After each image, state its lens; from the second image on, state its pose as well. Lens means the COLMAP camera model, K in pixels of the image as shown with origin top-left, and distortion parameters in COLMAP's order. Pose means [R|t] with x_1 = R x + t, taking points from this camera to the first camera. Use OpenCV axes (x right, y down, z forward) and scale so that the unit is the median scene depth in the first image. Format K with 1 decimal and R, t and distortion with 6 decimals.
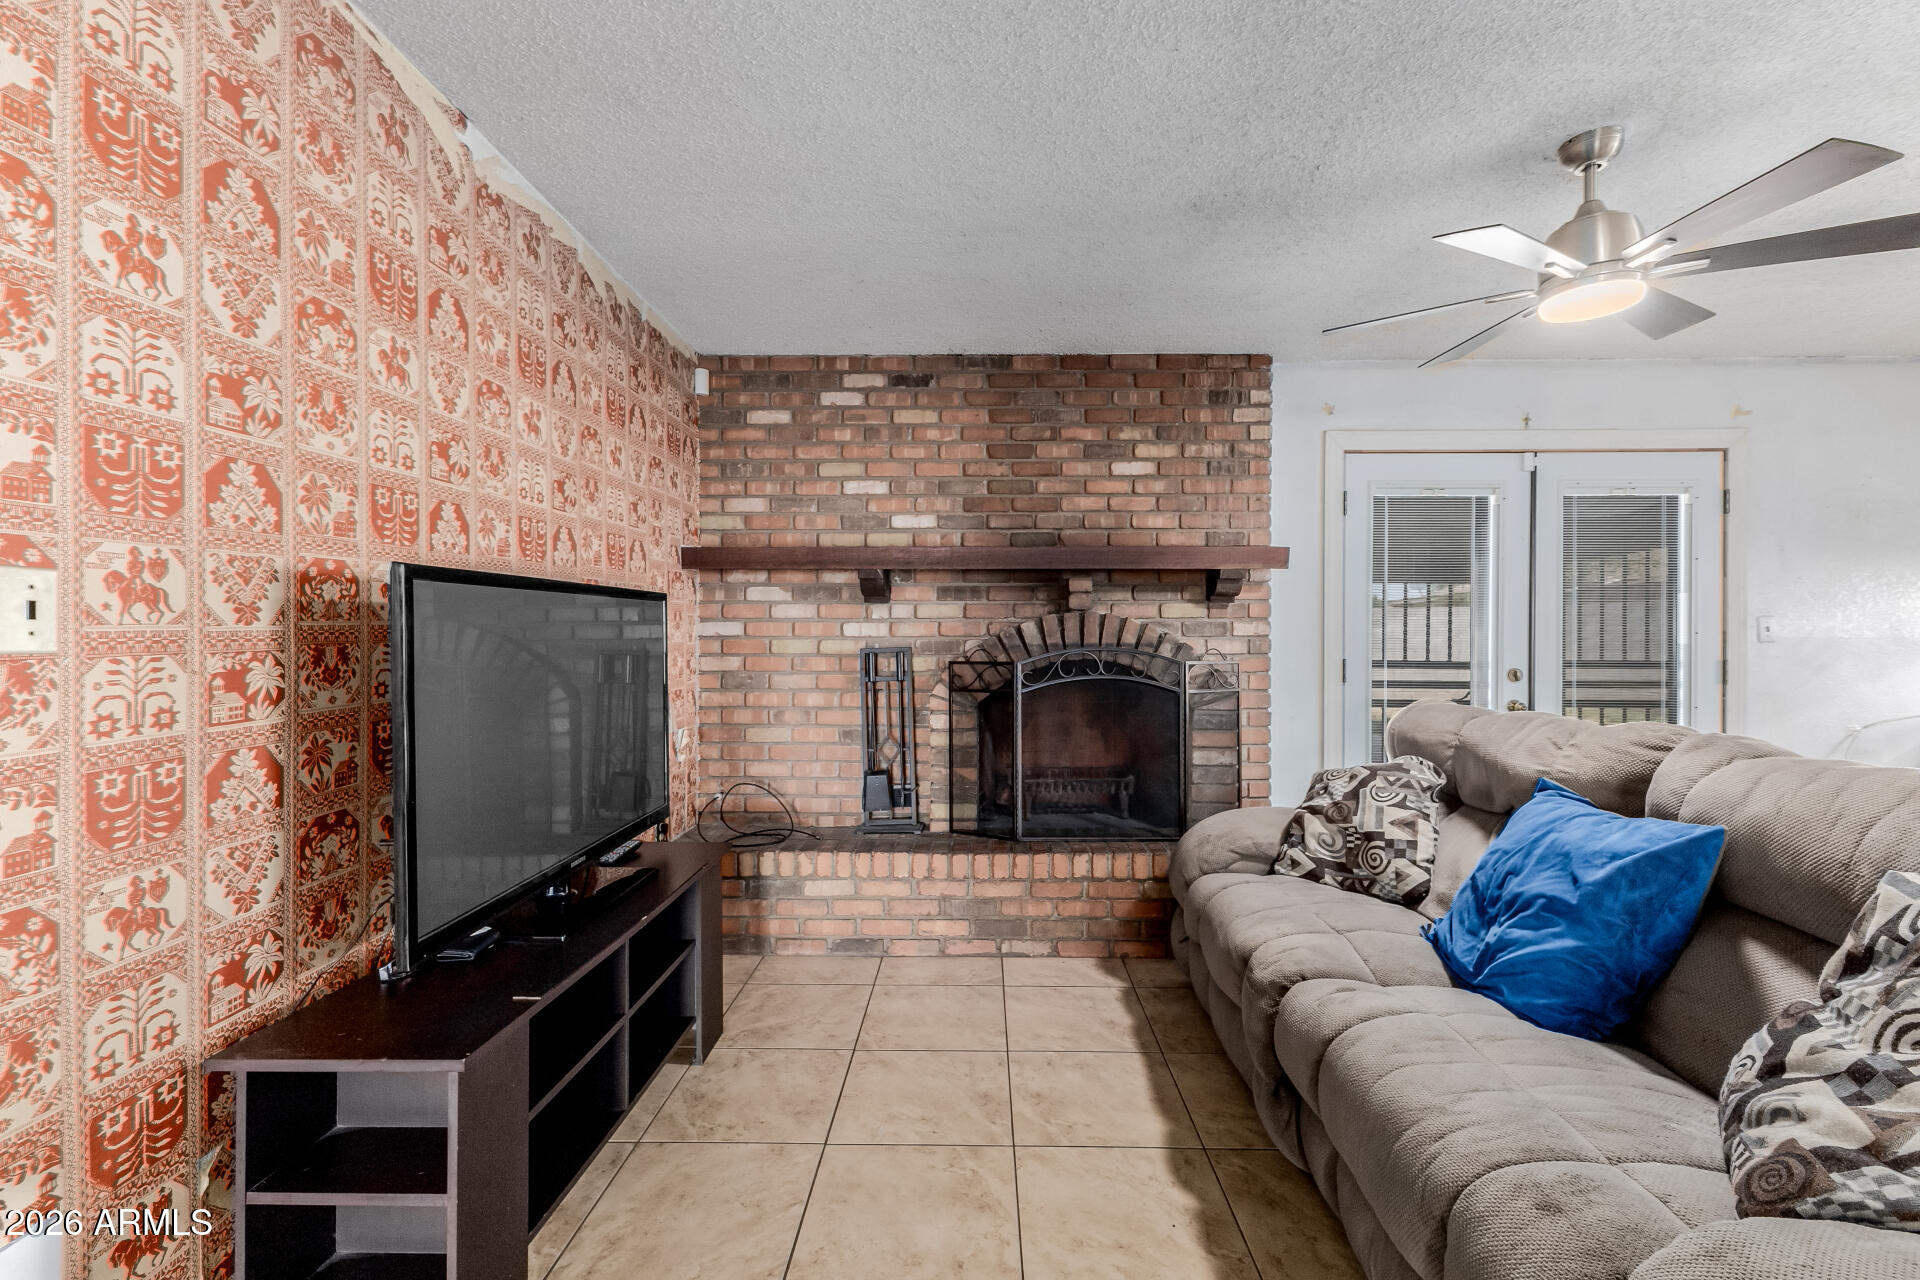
lens RADIAL K [[846.1, 0, 923.3], [0, 846.1, 638.8], [0, 0, 1]] dist [0.011166, -0.003183]
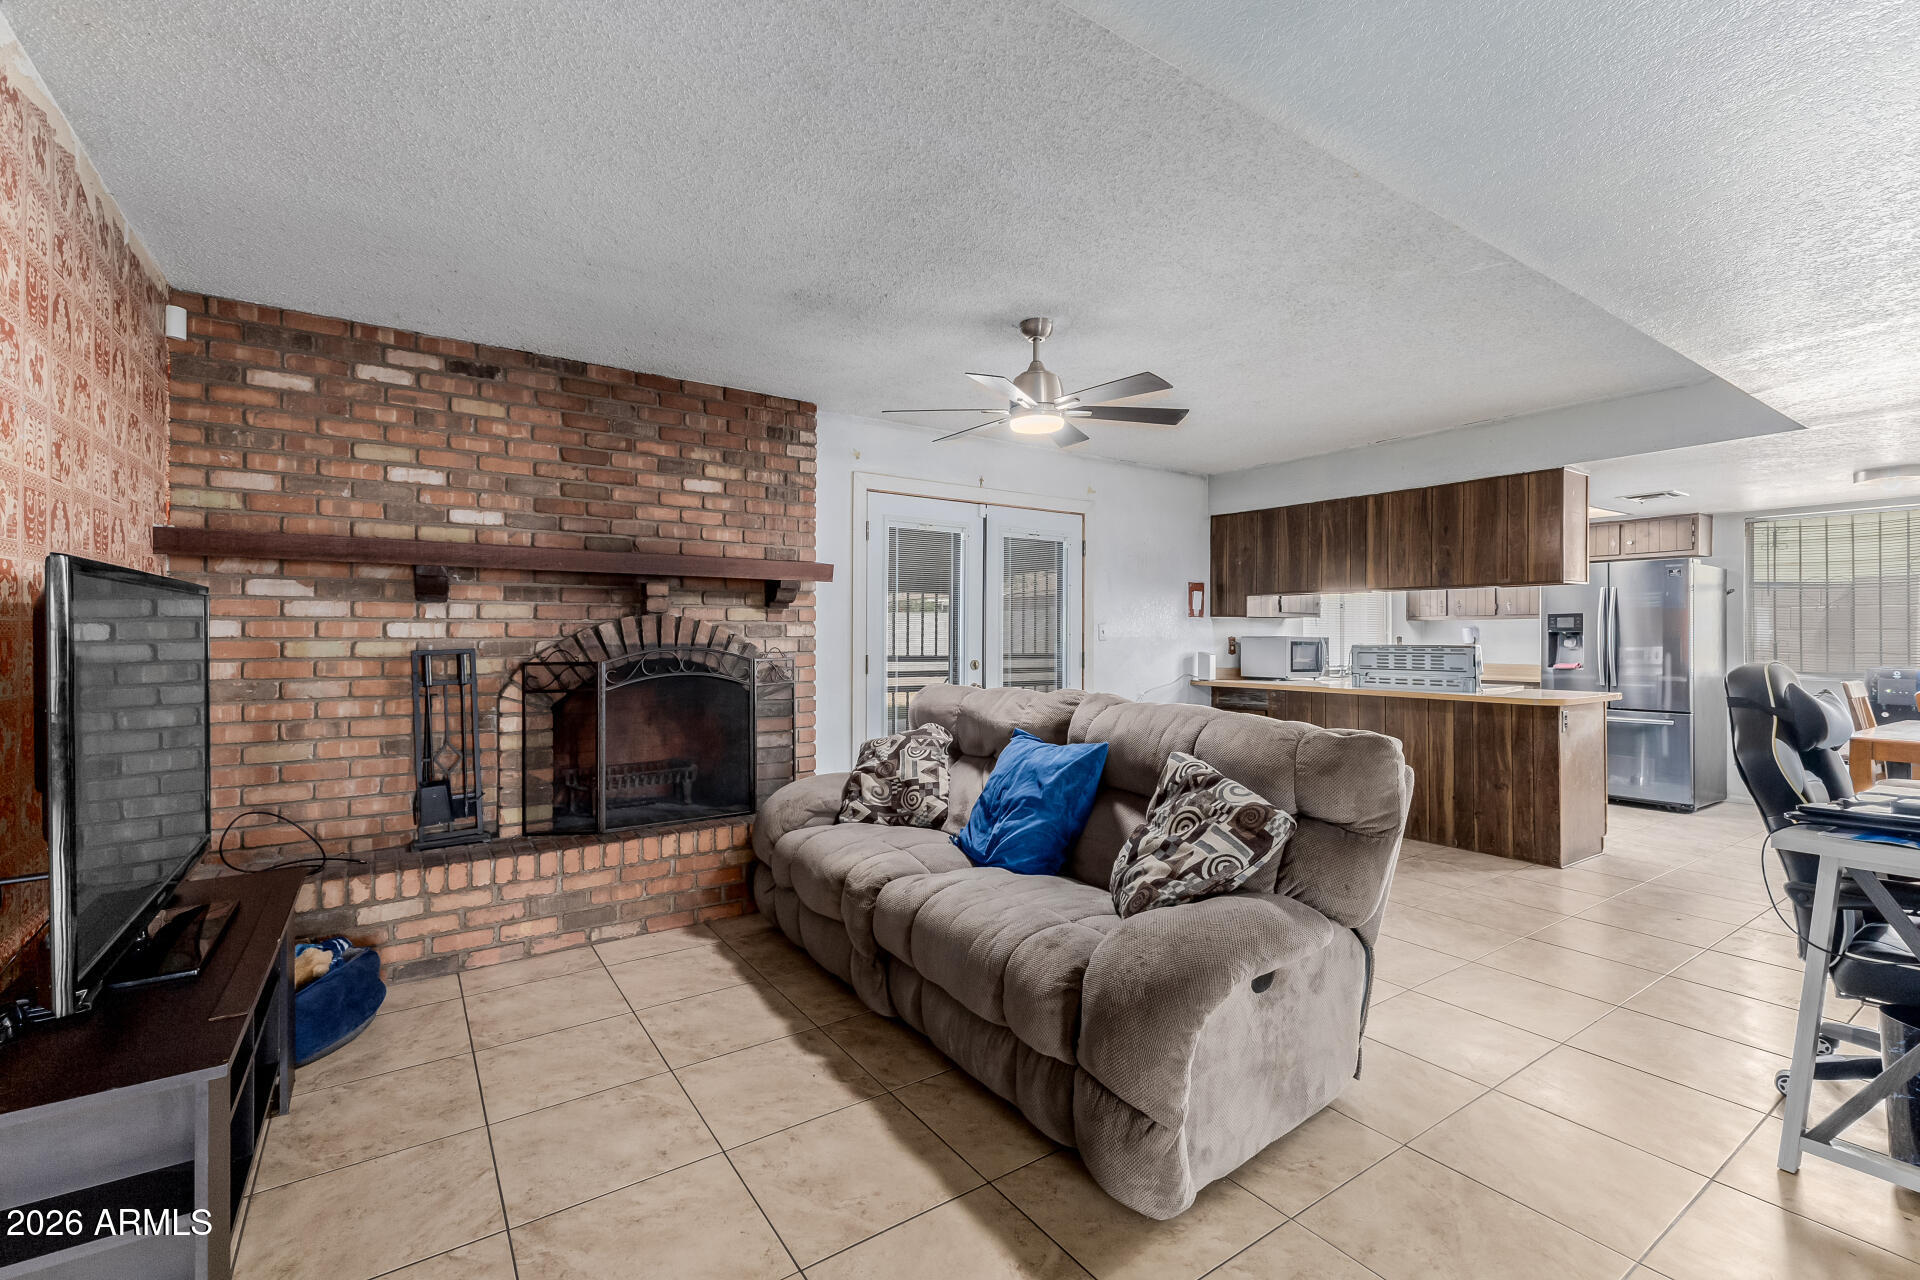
lens RADIAL K [[846.1, 0, 964.3], [0, 846.1, 641.8], [0, 0, 1]] dist [0.011166, -0.003183]
pose [[0.805185, -0.004725, 0.593006, -0.156082], [0.003609, 0.999989, 0.003067, 0.001153], [-0.593013, -0.000329, 0.805193, -0.111847]]
